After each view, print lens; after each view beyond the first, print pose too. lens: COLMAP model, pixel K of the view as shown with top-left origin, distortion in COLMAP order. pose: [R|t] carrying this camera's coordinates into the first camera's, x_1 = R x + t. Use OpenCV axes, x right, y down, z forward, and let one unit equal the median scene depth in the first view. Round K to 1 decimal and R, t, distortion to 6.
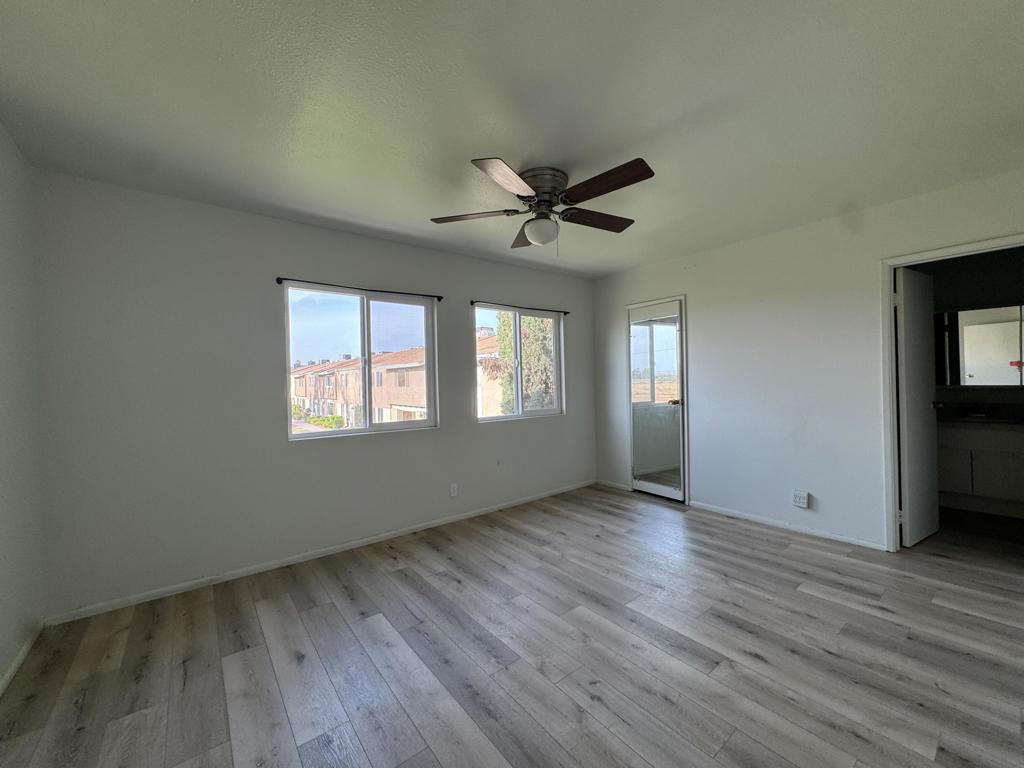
lens RADIAL K [[408.1, 0, 510.7], [0, 408.1, 381.8], [0, 0, 1]] dist [-0.002656, 0.000169]
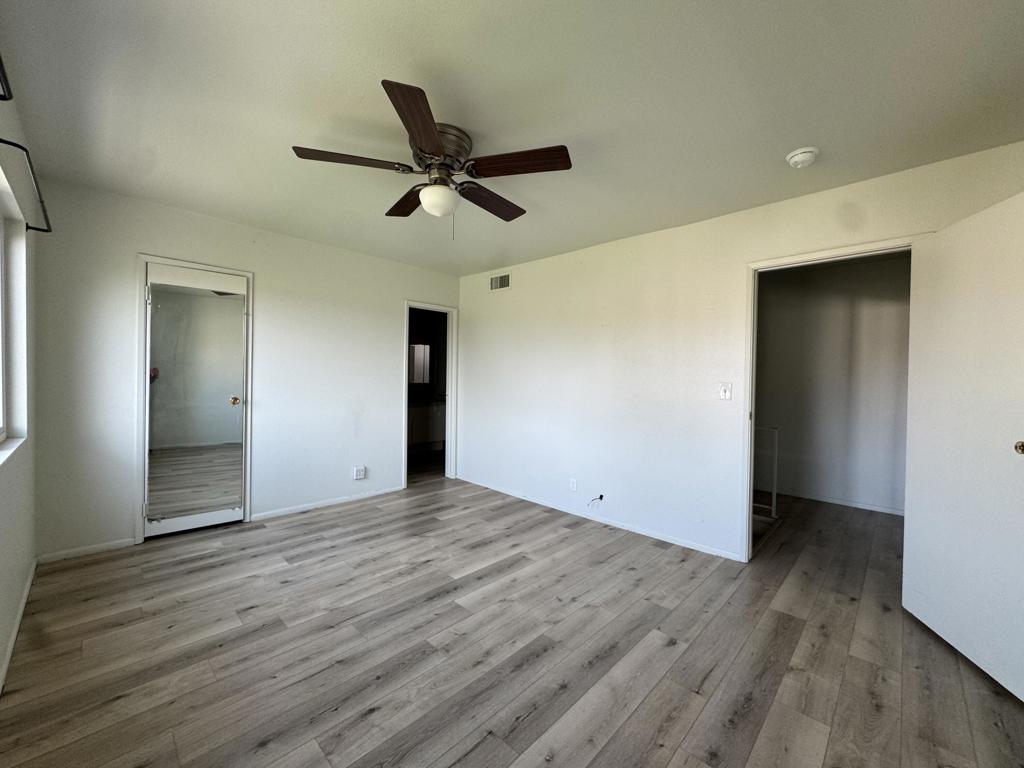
lens RADIAL K [[408.1, 0, 510.9], [0, 408.1, 382.4], [0, 0, 1]] dist [-0.002656, 0.000169]
pose [[-0.131821, 0.007028, 0.991249, -0.631216], [-0.012195, 0.999888, -0.008711, 0.018392], [-0.991199, -0.013237, -0.131720, 0.759236]]
